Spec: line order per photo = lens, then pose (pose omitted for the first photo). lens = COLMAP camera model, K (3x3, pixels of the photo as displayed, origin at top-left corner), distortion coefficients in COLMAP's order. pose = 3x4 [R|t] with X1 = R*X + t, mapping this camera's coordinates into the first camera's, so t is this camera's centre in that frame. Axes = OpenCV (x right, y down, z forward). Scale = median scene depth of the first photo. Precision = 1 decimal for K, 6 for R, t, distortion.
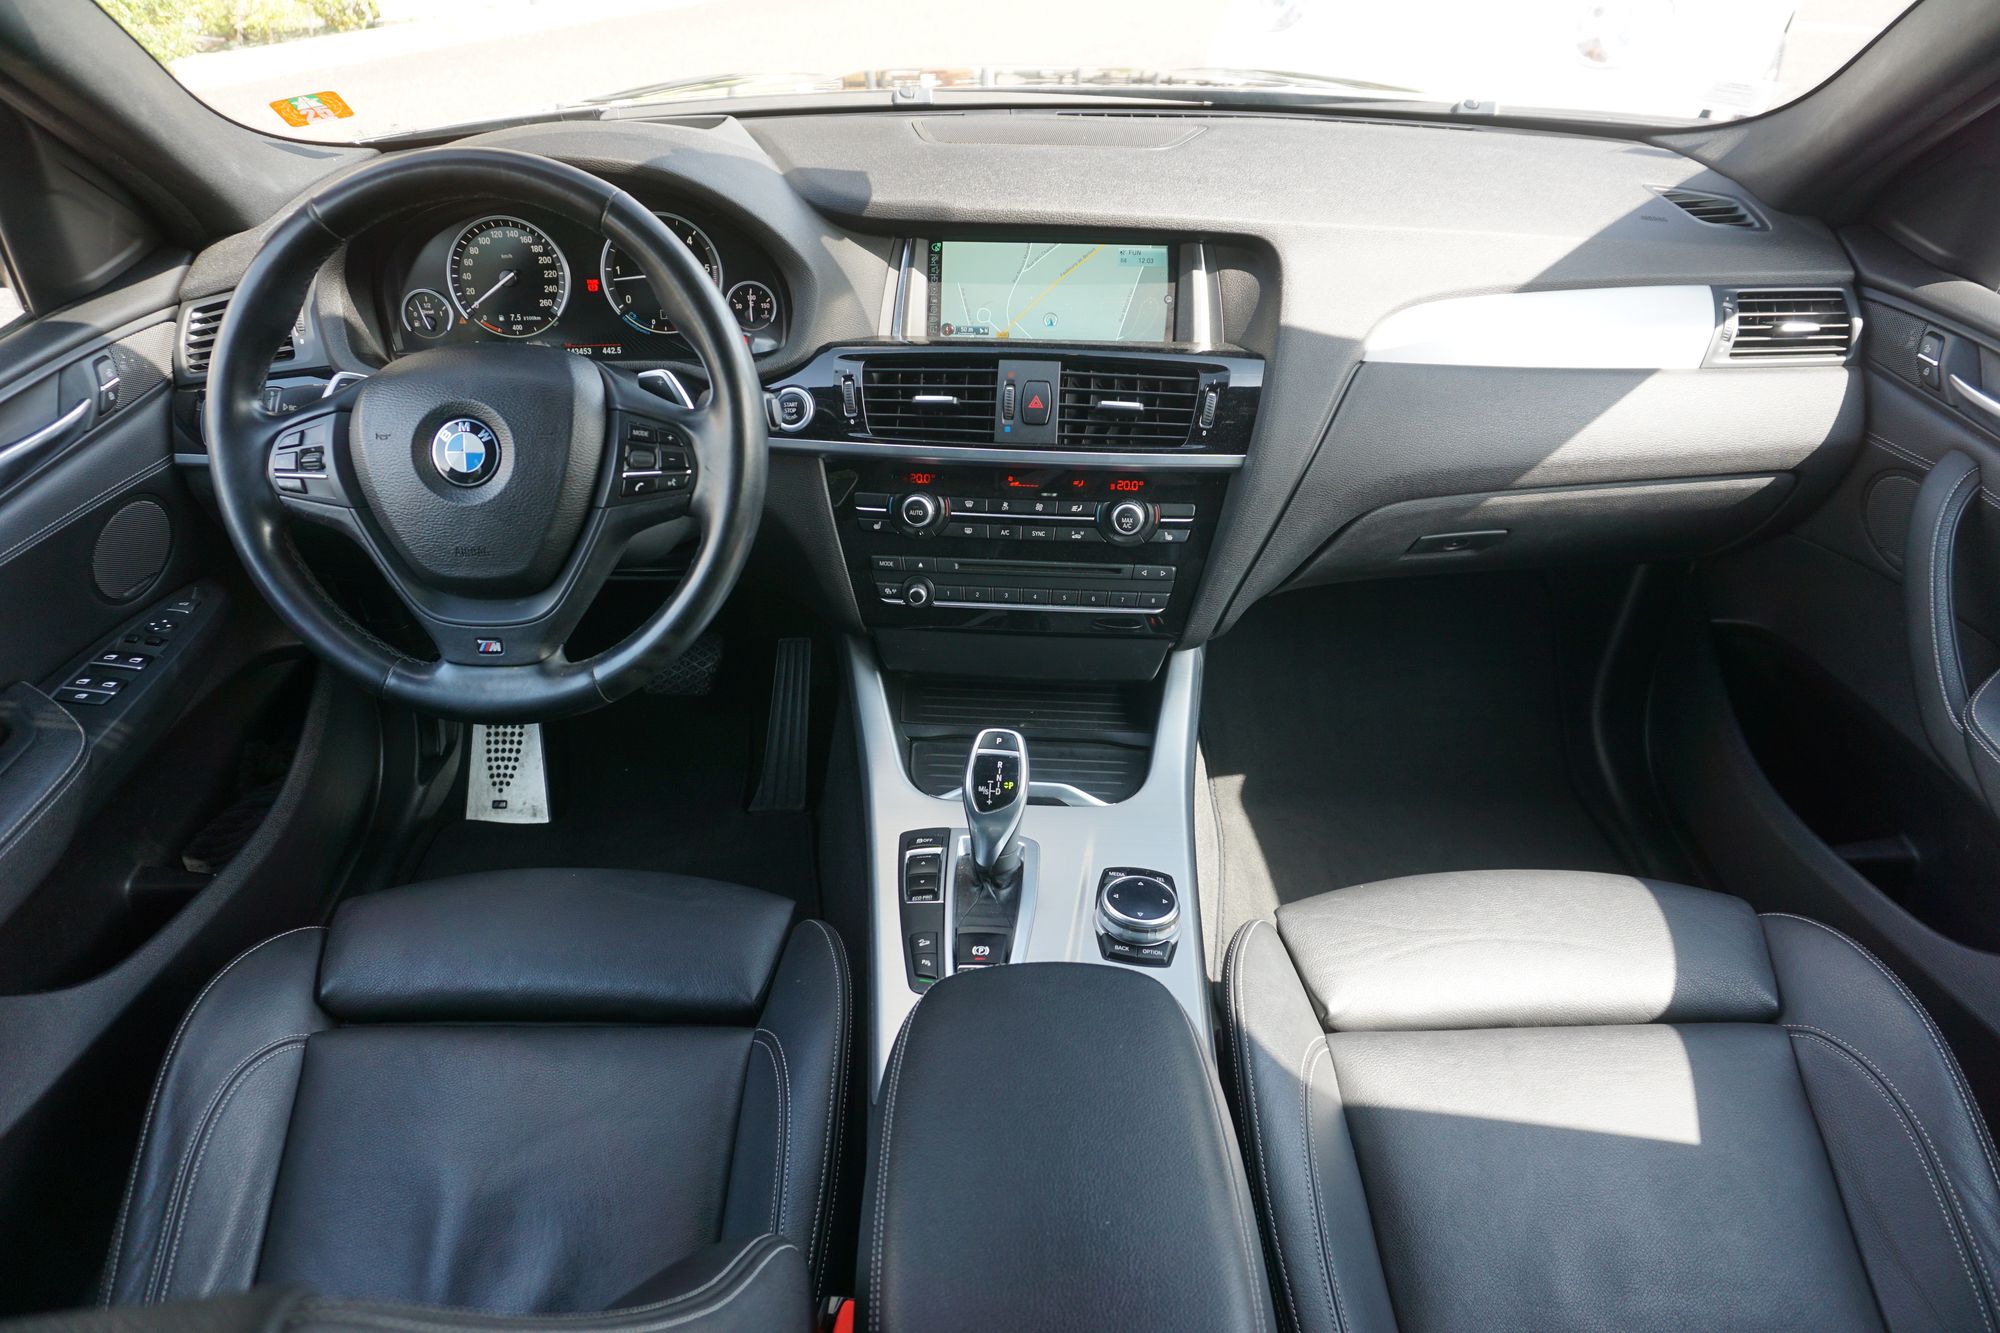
lens RADIAL K [[1337.2, 0, 993.3], [0, 1337.2, 659.7], [0, 0, 1]] dist [-0.044694, 0.028677]
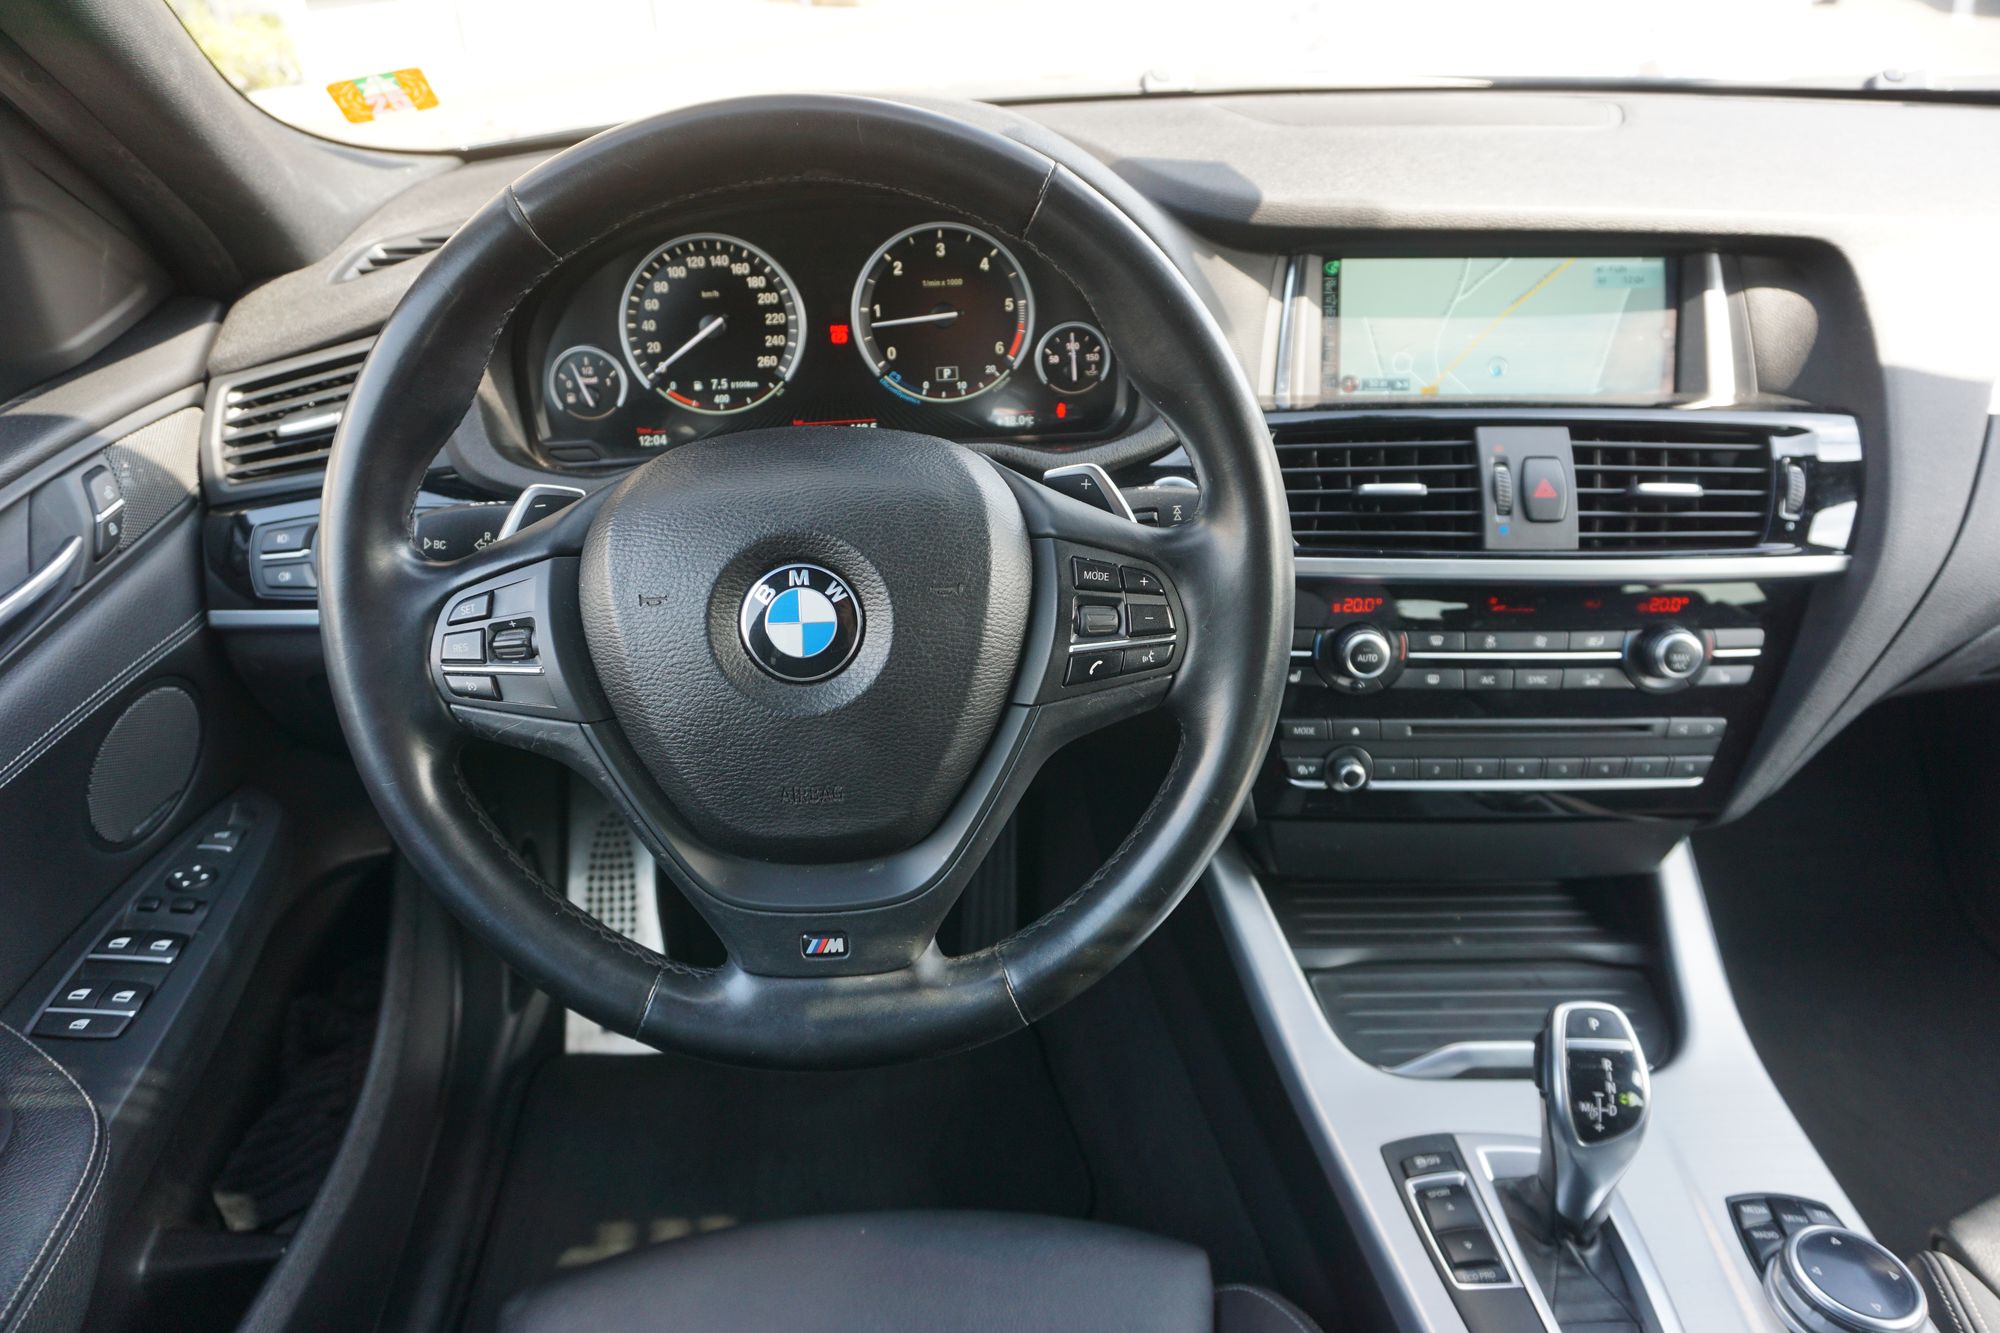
lens RADIAL K [[1337.2, 0, 996.4], [0, 1337.2, 658.4], [0, 0, 1]] dist [-0.044694, 0.028677]
pose [[0.997569, -0.043352, 0.054557, -0.277528], [0.045433, 0.998263, -0.037504, -0.092803], [-0.052836, 0.039891, 0.997806, 0.342332]]
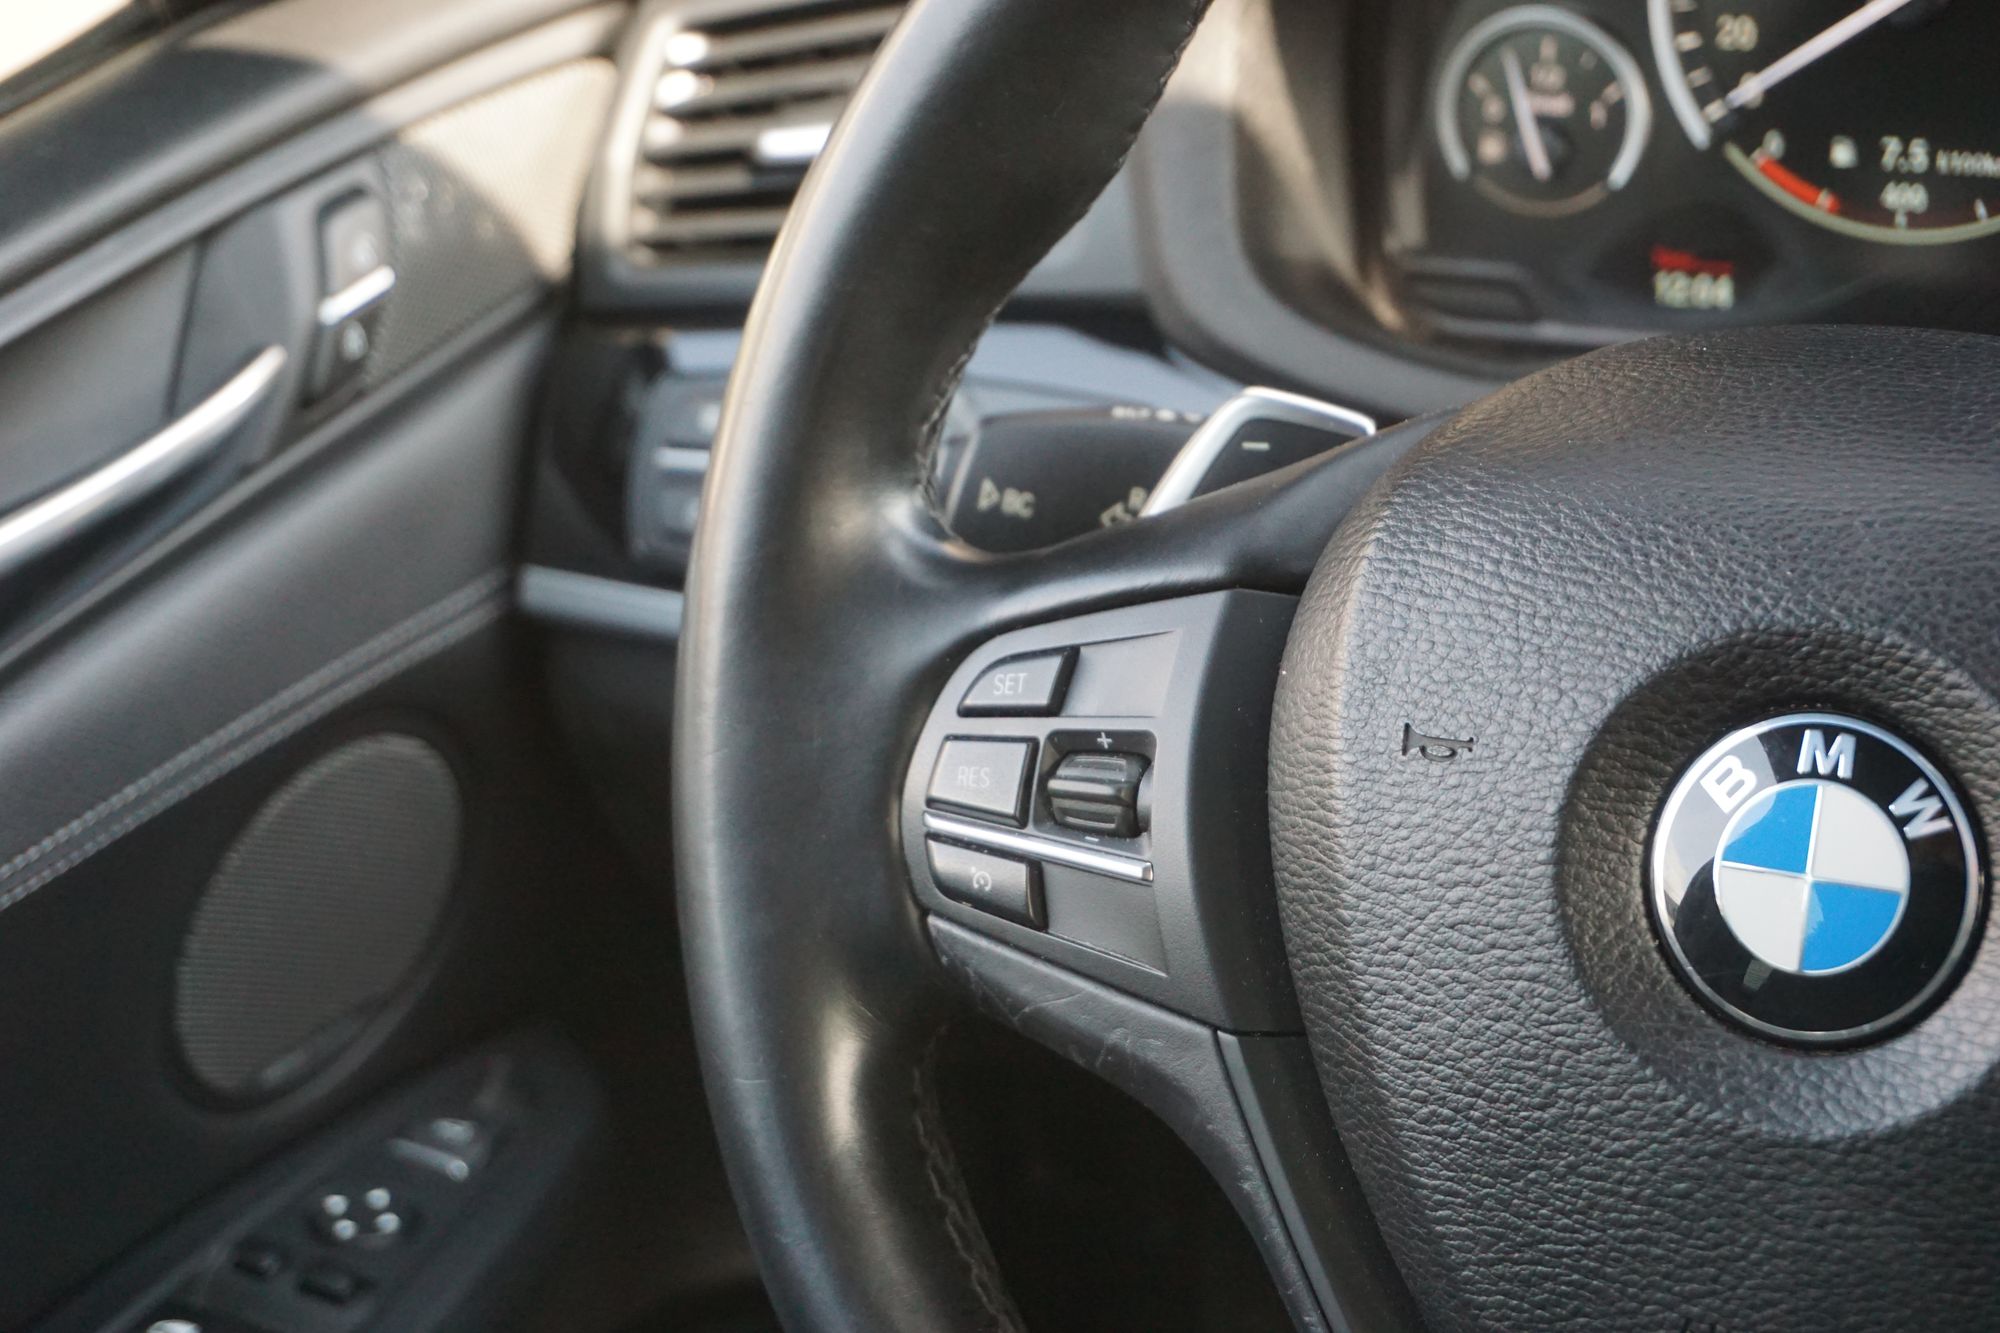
lens RADIAL K [[4297.0, 0, 1004.6], [0, 4297.0, 665.0], [0, 0, 1]] dist [-0.014776, 0.000000]
pose [[0.906785, 0.125936, -0.402345, -0.199624], [-0.166268, 0.983816, -0.066788, -0.099140], [0.387423, 0.127460, 0.913049, 0.278162]]
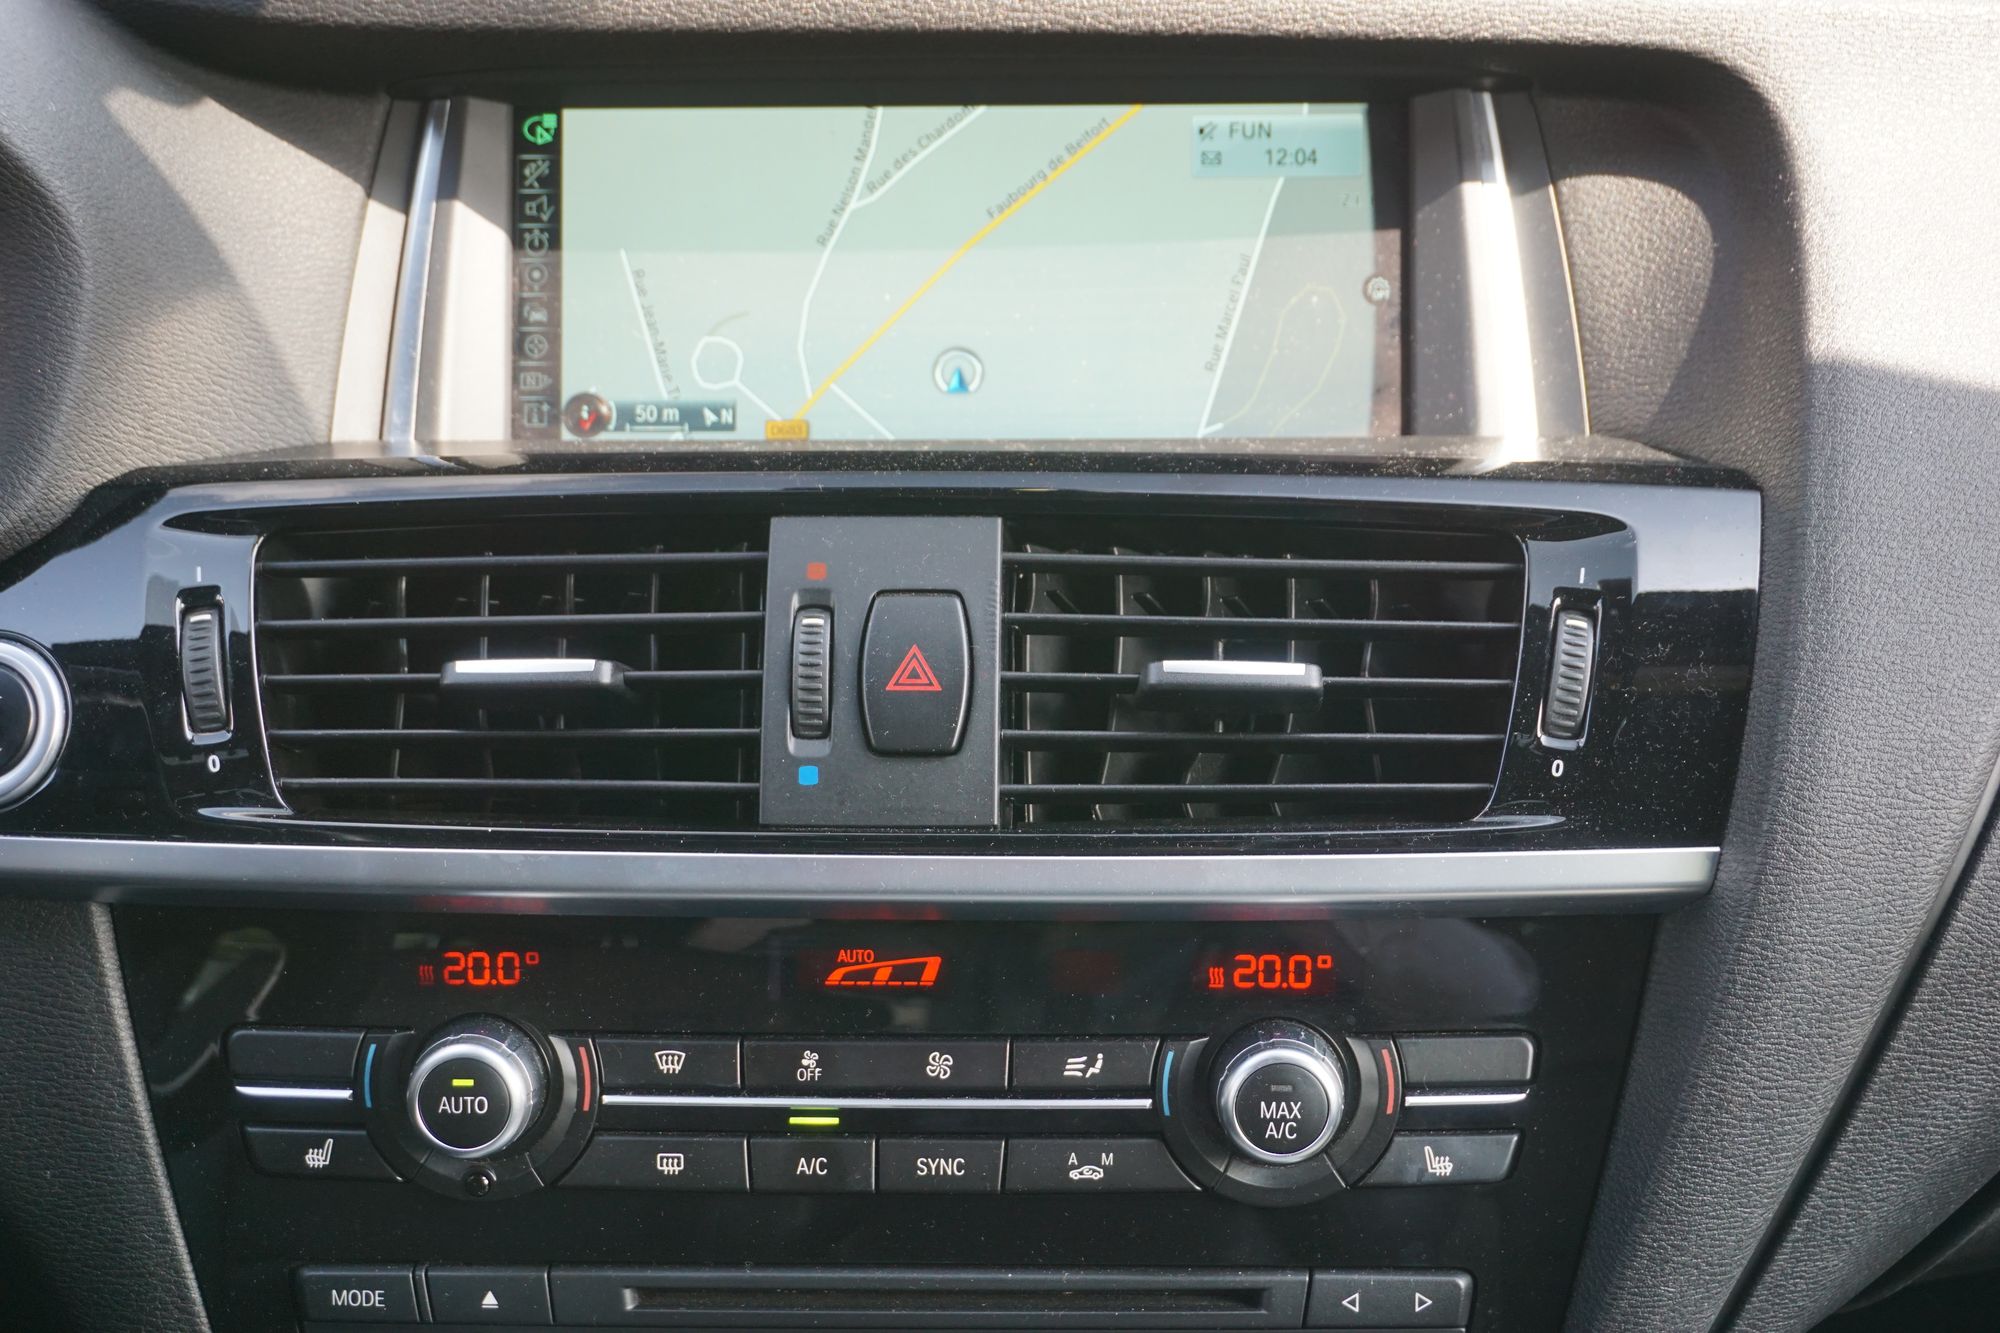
lens RADIAL K [[3298.6, 0, 993.1], [0, 3298.6, 663.9], [0, 0, 1]] dist [0.050380, 0.000000]
pose [[0.998452, -0.028980, 0.047481, 0.016597], [0.037006, 0.983330, -0.178025, -0.076054], [-0.041530, 0.179506, 0.982880, 0.351242]]
